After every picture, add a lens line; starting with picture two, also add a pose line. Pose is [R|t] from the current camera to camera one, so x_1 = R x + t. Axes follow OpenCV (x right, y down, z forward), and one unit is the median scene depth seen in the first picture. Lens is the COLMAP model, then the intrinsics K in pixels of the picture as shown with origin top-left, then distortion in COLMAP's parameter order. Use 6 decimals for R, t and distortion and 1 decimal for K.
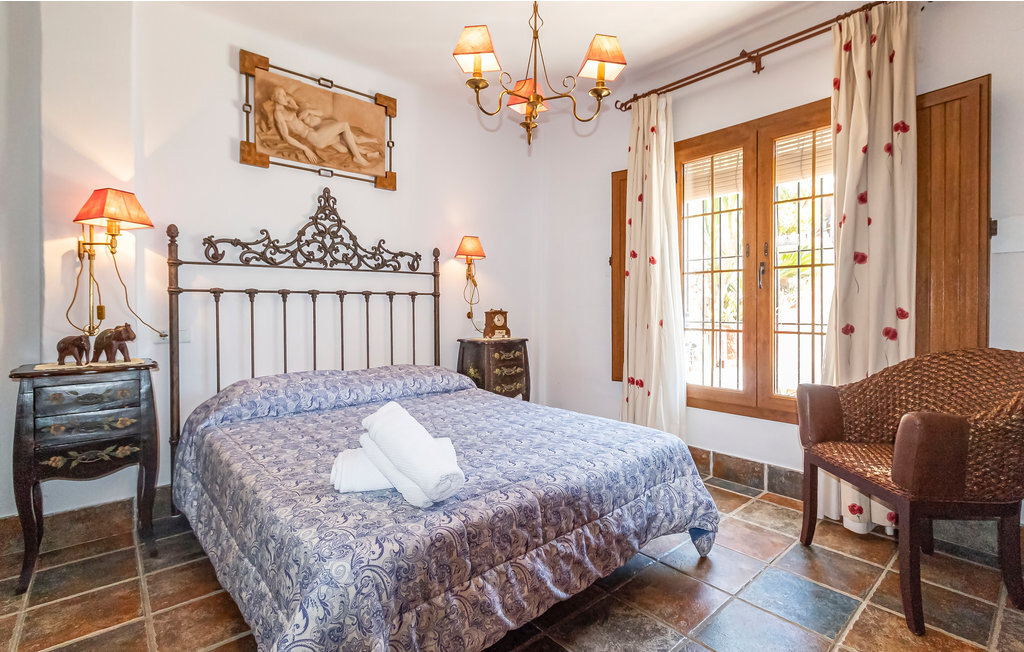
lens RADIAL K [[479.8, 0, 515.3], [0, 479.8, 317.8], [0, 0, 1]] dist [-0.002192, 0.000668]
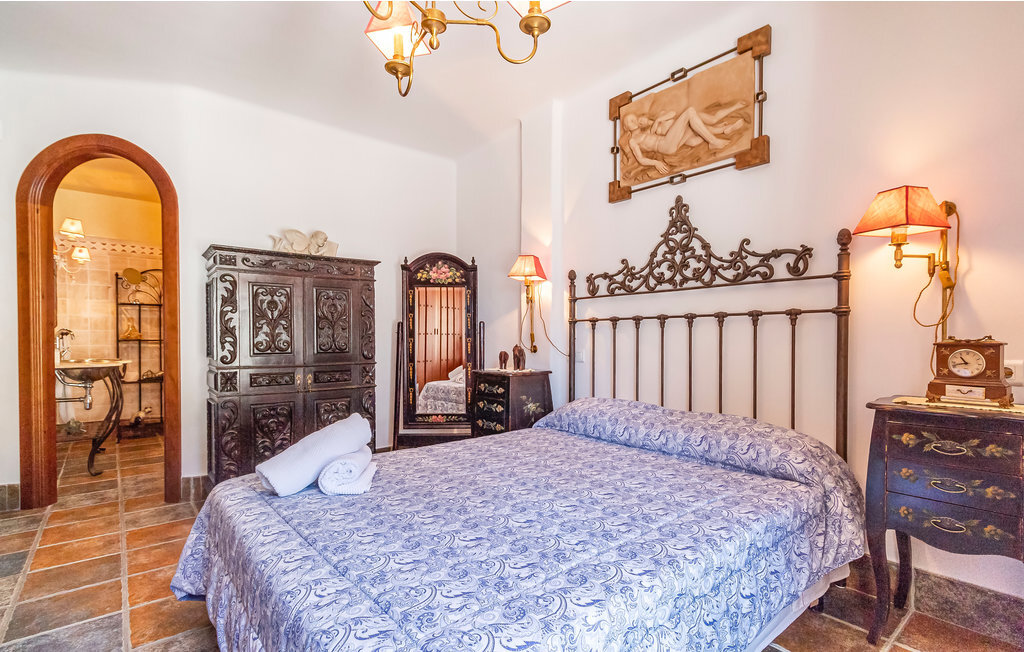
lens RADIAL K [[479.8, 0, 547.3], [0, 479.8, 348.0], [0, 0, 1]] dist [-0.002192, 0.000668]
pose [[0.012451, 0.024736, -0.999616, 0.475930], [-0.023671, 0.999421, 0.024436, -0.012072], [0.999642, 0.023357, 0.013030, 0.757313]]
